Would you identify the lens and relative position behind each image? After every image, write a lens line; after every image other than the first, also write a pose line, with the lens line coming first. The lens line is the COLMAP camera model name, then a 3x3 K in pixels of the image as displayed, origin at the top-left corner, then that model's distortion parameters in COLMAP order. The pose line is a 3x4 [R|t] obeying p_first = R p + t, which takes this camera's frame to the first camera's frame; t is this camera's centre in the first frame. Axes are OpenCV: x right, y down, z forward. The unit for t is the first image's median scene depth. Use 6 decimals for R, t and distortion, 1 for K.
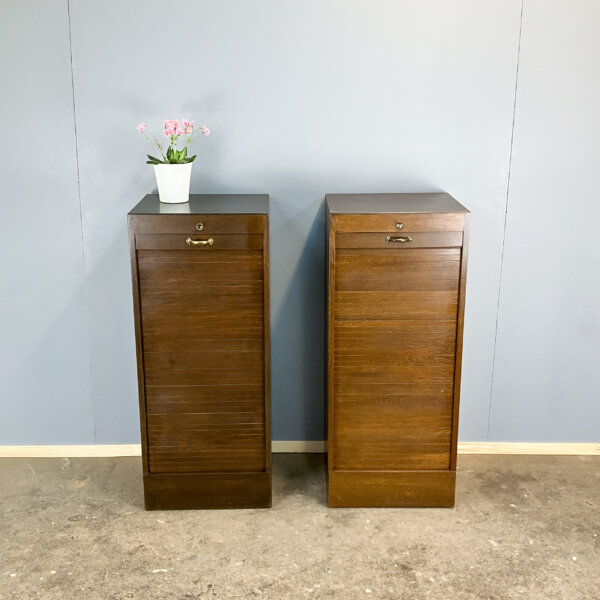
lens RADIAL K [[727.7, 0, 290.7], [0, 727.7, 357.8], [0, 0, 1]] dist [0.007502, -0.024047]
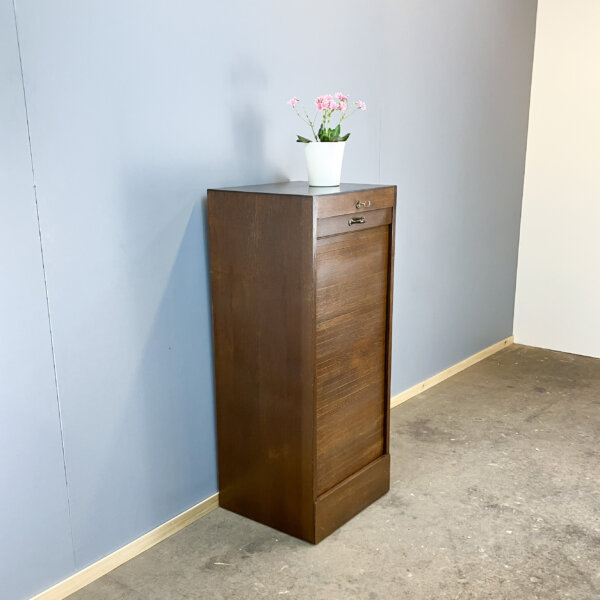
lens RADIAL K [[749.2, 0, 276.2], [0, 749.2, 319.8], [0, 0, 1]] dist [0.007946, -0.039900]
pose [[0.624561, -0.197555, 0.755576, -0.812137], [0.290350, 0.956866, 0.010181, -0.079145], [-0.724997, 0.213023, 0.654981, 0.436559]]
